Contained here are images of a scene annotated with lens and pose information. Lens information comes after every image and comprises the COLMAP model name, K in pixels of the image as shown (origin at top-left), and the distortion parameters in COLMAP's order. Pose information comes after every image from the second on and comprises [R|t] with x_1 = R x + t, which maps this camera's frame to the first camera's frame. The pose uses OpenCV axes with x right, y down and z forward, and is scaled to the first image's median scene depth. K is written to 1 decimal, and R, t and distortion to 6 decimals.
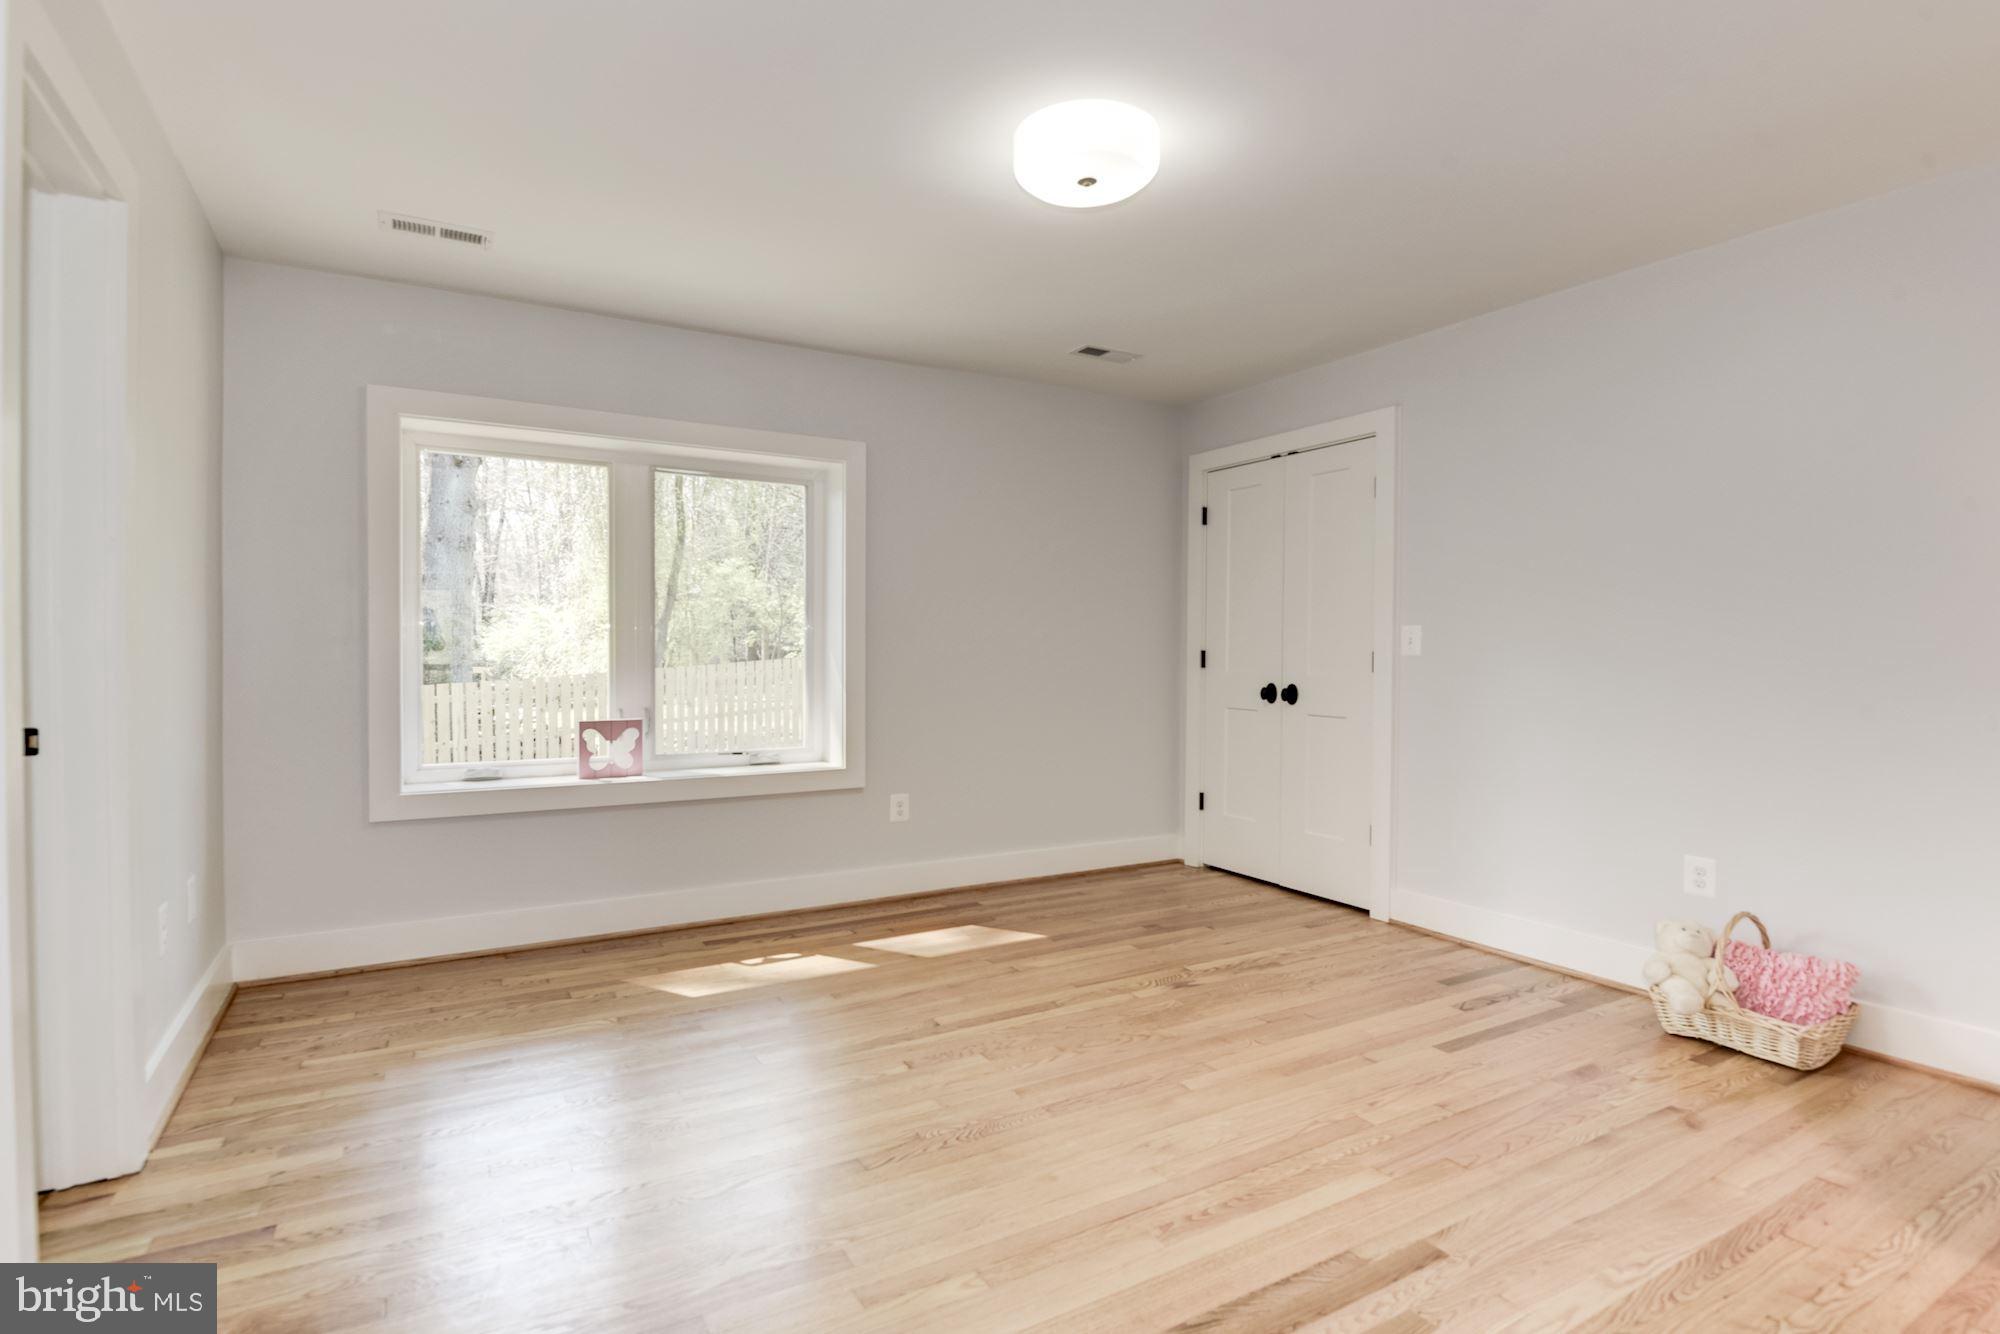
lens RADIAL K [[926.9, 0, 1031.0], [0, 926.9, 668.2], [0, 0, 1]] dist [0.002354, -0.017377]
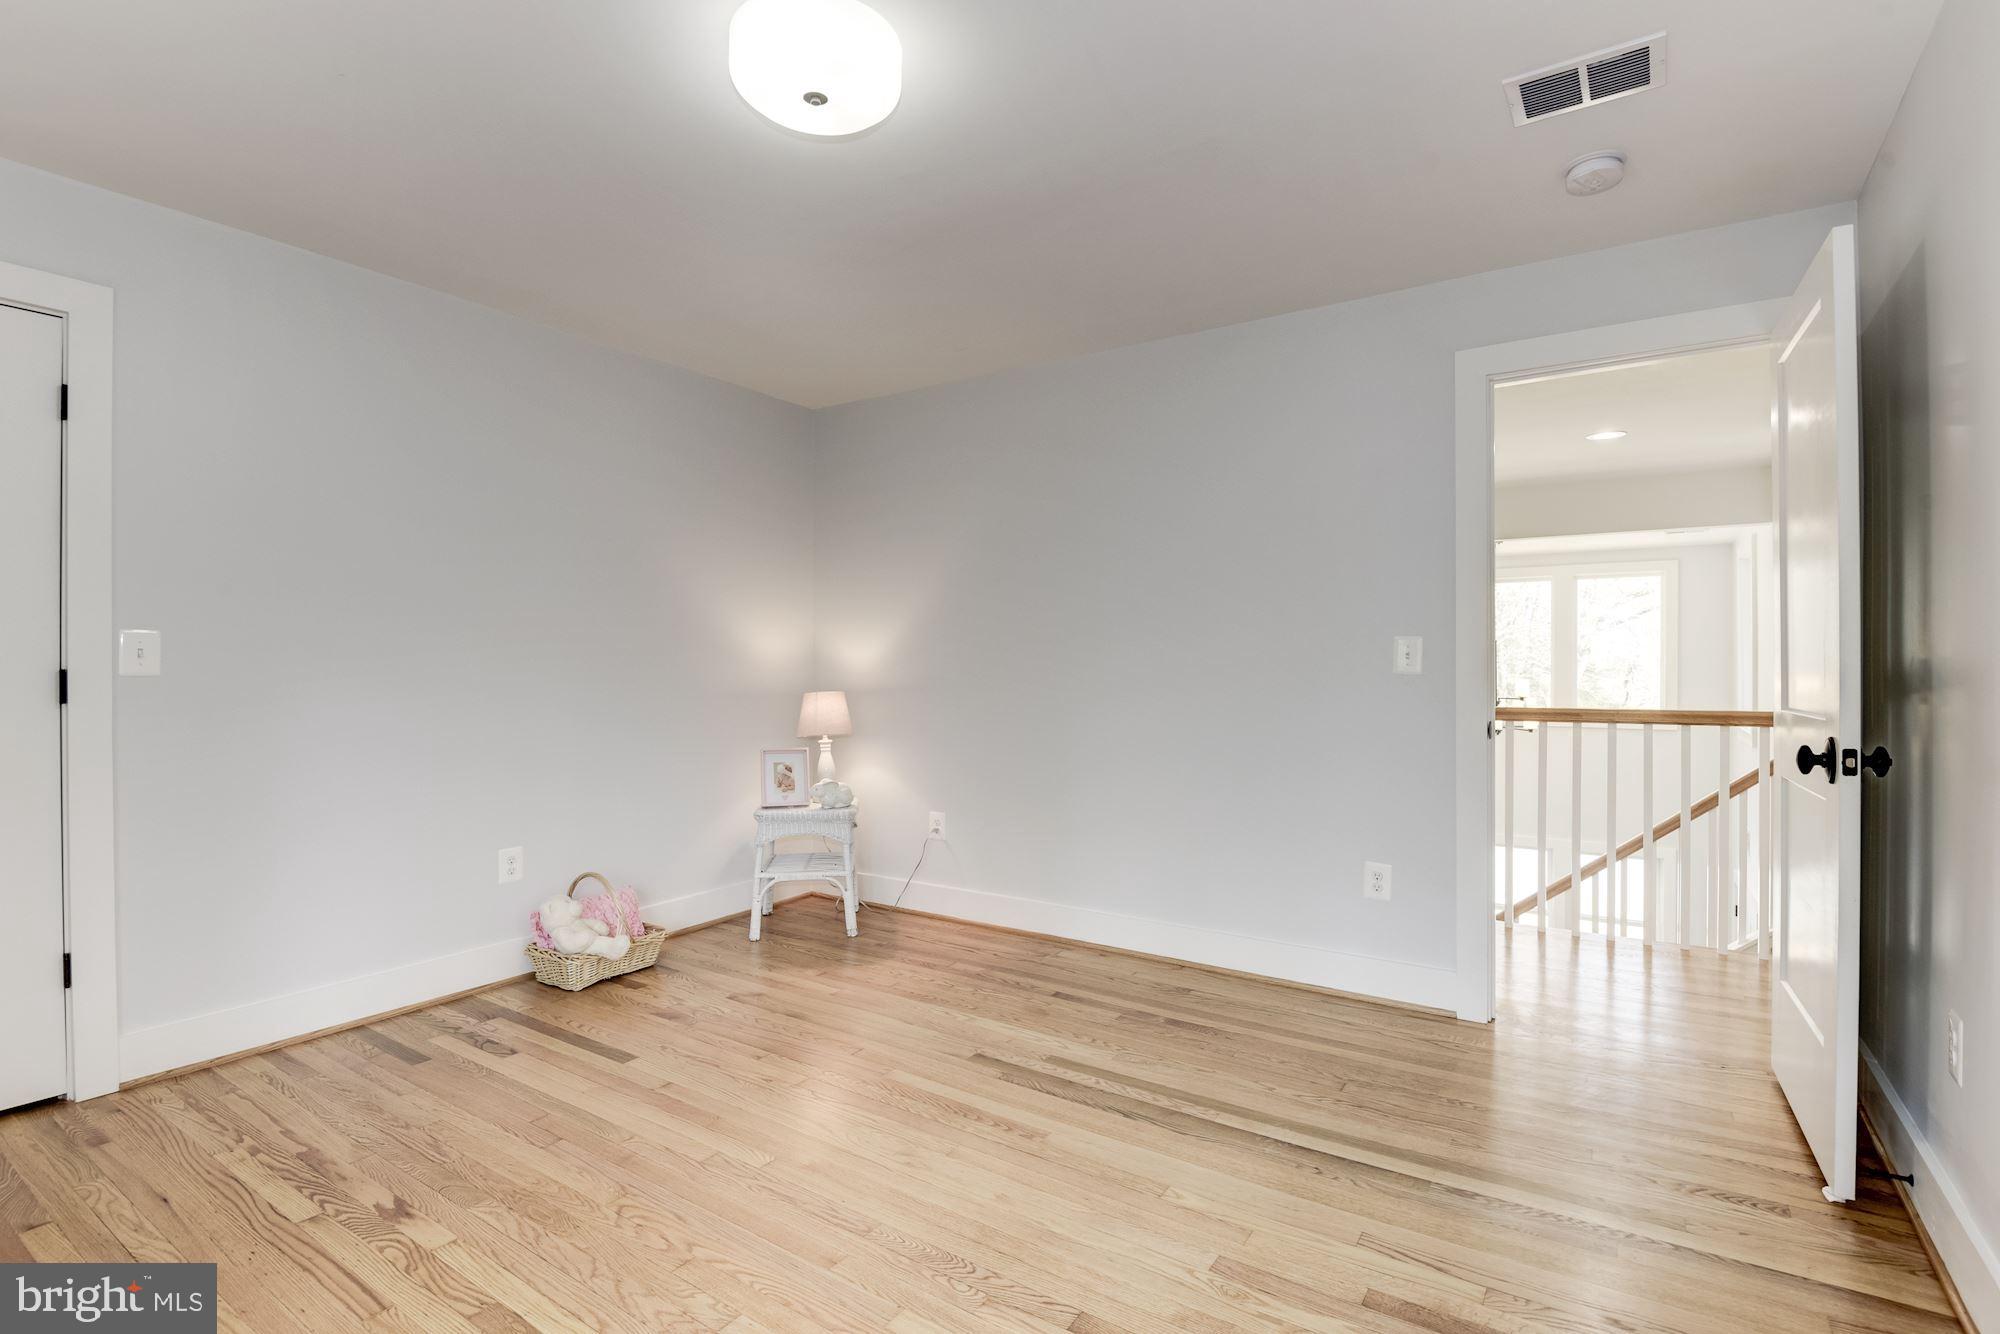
lens RADIAL K [[926.9, 0, 1031.0], [0, 926.9, 668.2], [0, 0, 1]] dist [0.002354, -0.017377]
pose [[-0.410622, -0.006476, 0.911783, -0.574877], [0.015606, 0.999778, 0.014129, -0.022241], [-0.911672, 0.020031, -0.410430, 0.876065]]
